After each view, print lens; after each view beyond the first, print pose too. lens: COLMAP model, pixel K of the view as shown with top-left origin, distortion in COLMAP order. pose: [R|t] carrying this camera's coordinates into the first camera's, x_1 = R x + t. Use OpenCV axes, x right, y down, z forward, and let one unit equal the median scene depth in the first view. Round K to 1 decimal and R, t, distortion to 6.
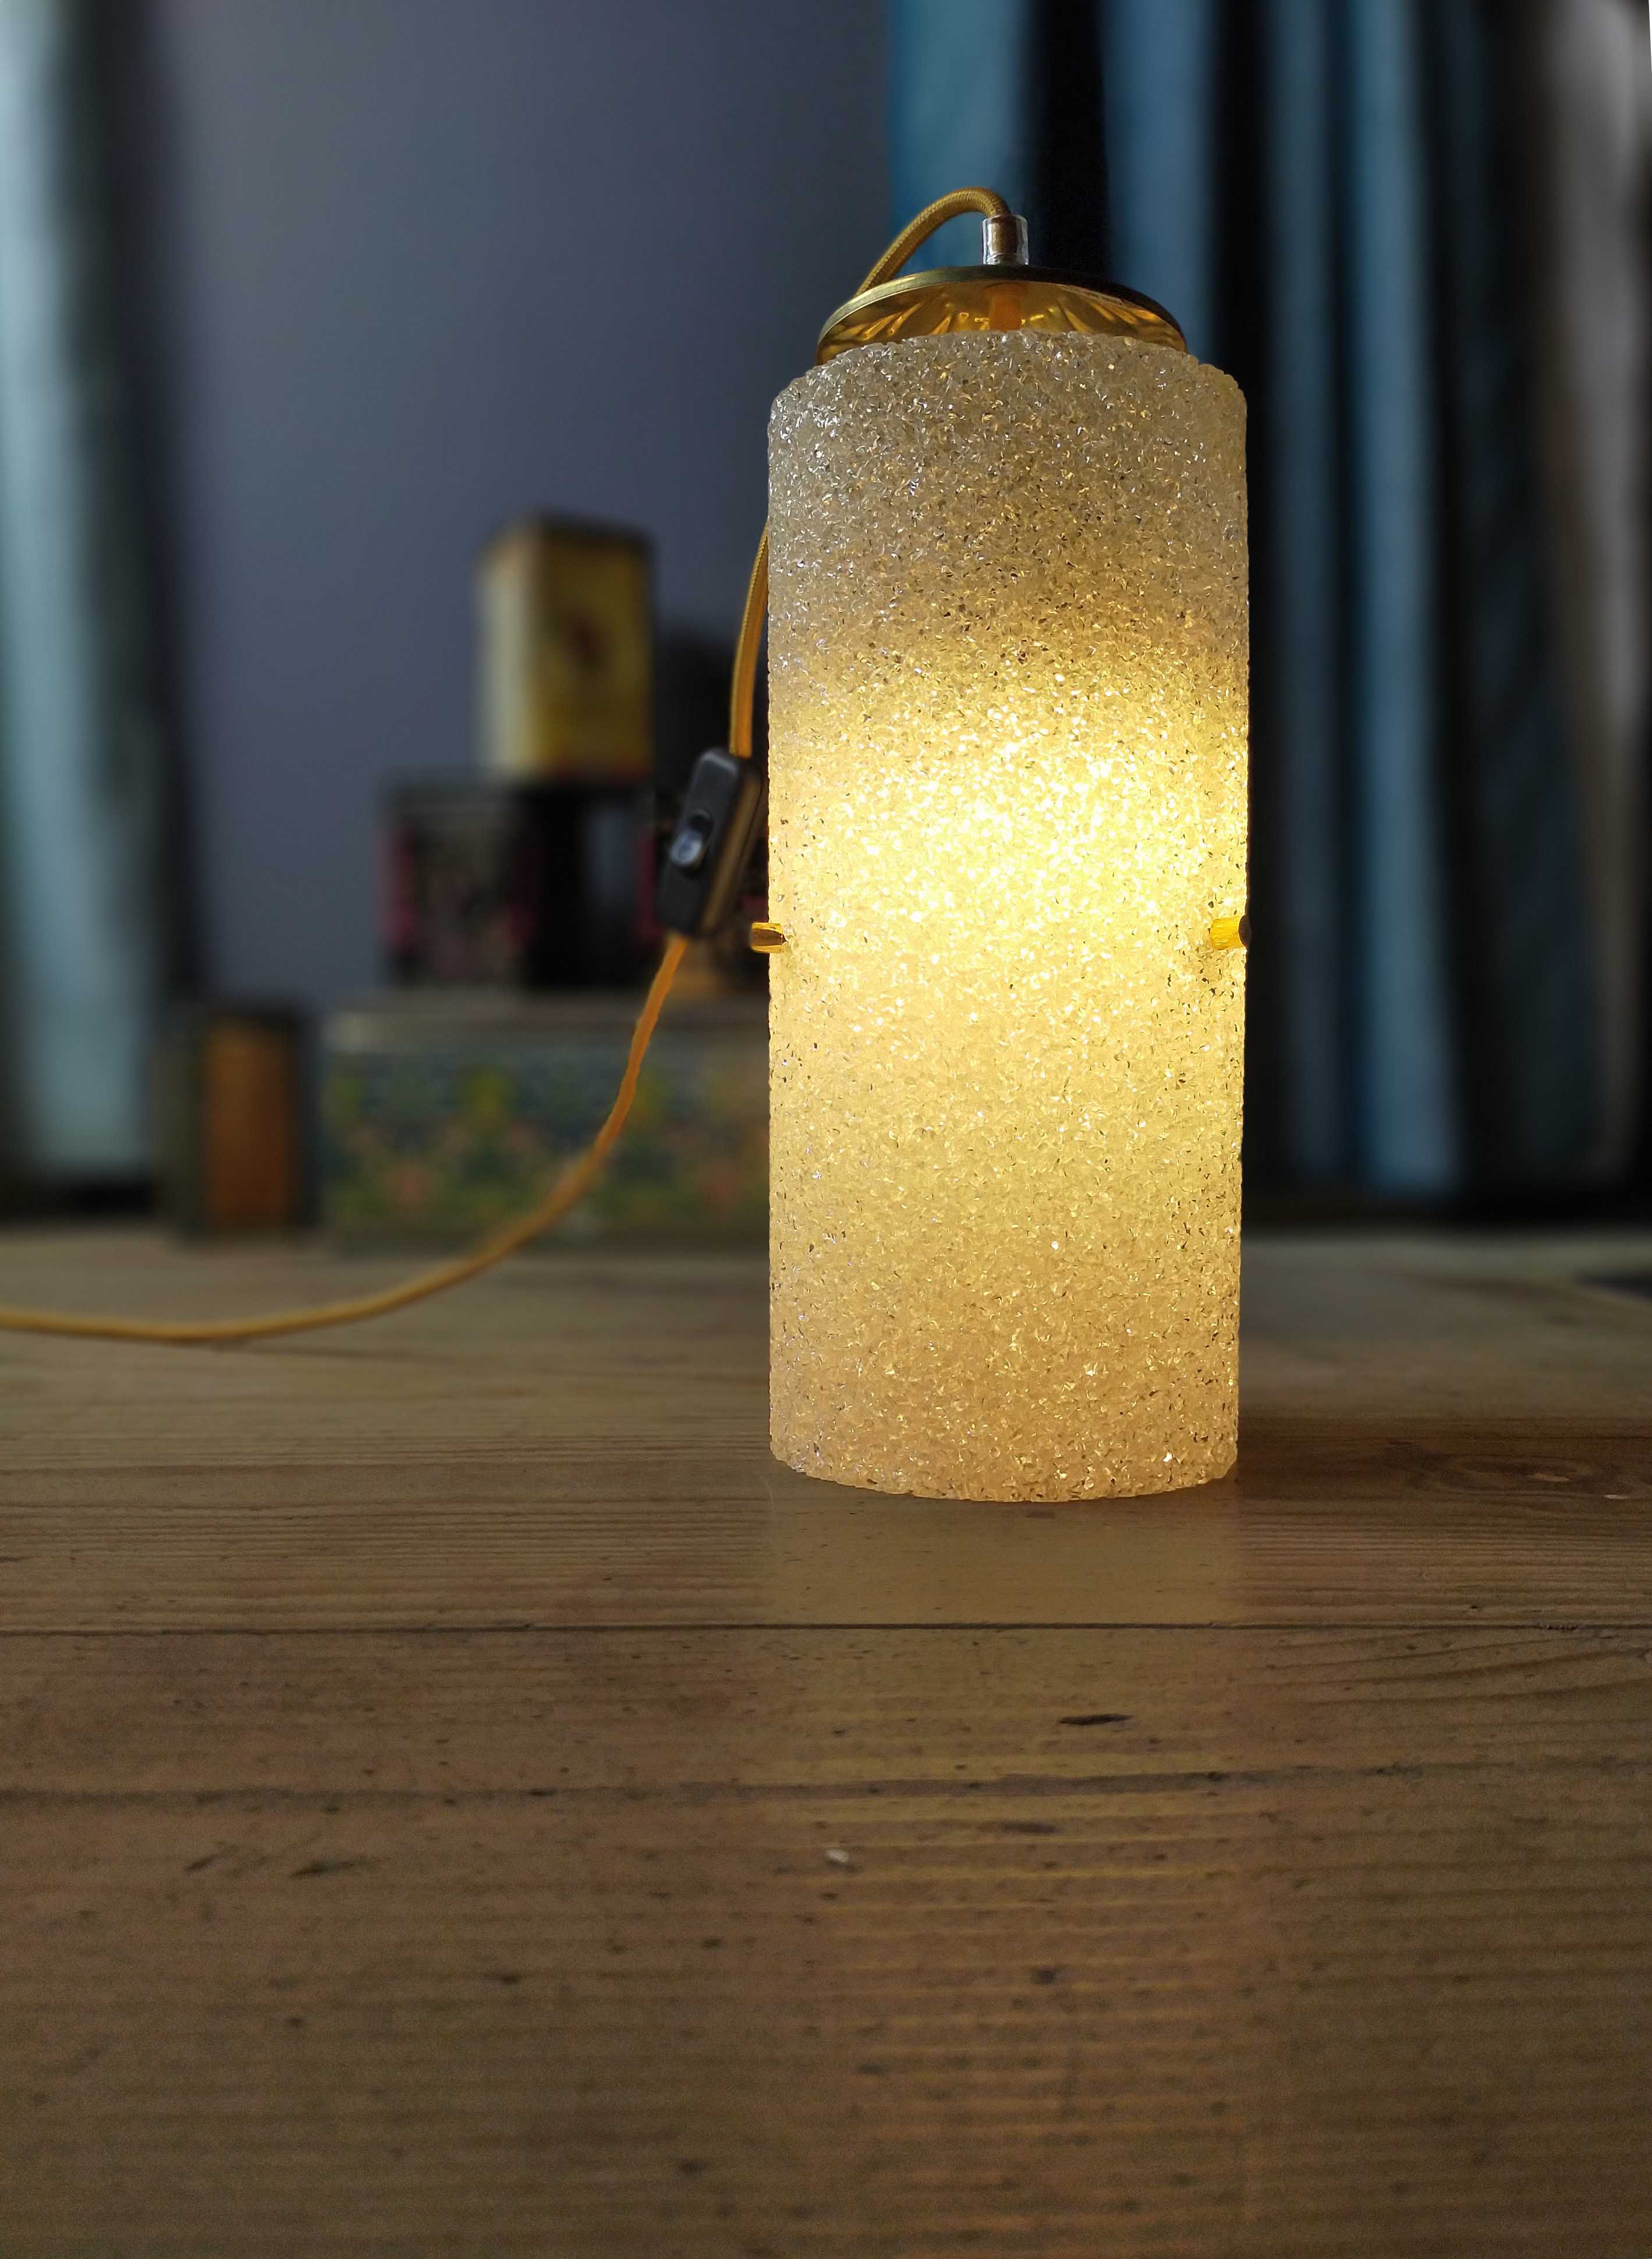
lens RADIAL K [[1862.2, 0, 827.8], [0, 1862.2, 1147.4], [0, 0, 1]] dist [0.024511, -0.063024]
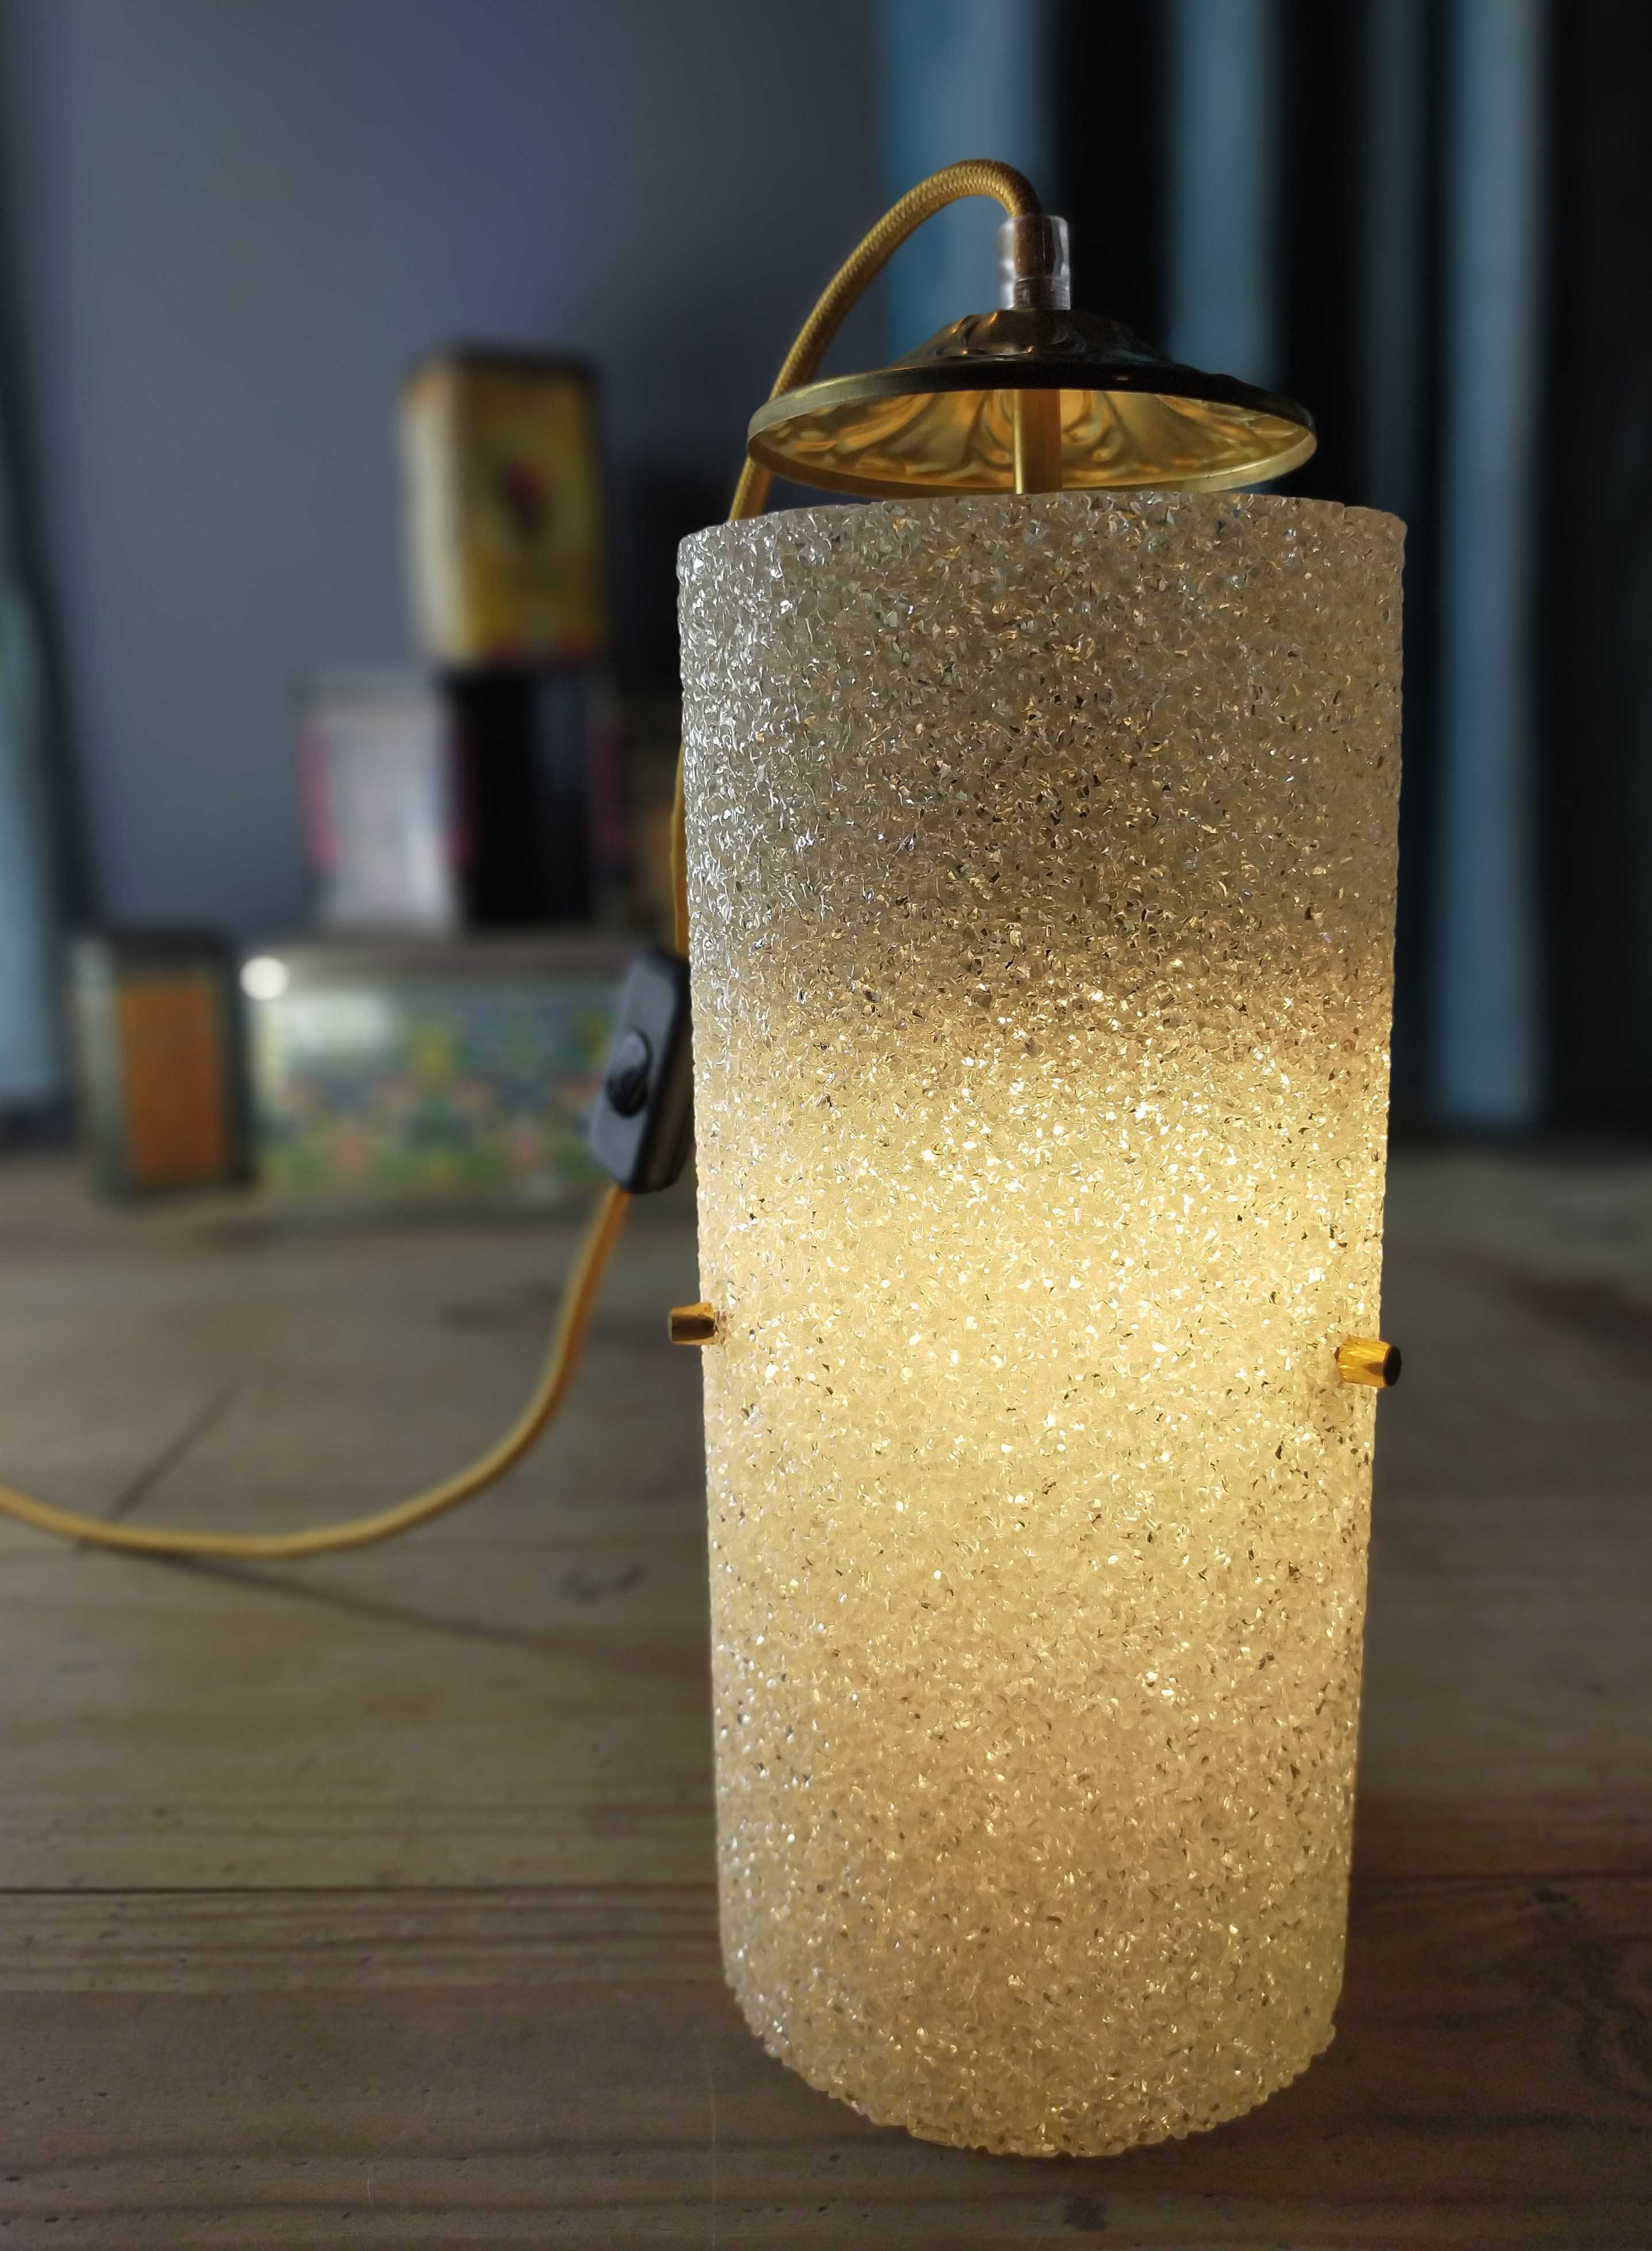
lens RADIAL K [[1855.8, 0, 821.4], [0, 1855.8, 1128.7], [0, 0, 1]] dist [0.024511, -0.063024]
pose [[0.999846, -0.015083, -0.008994, 0.022993], [0.016271, 0.988368, 0.151208, -0.291089], [0.006609, -0.151331, 0.988461, 0.320972]]
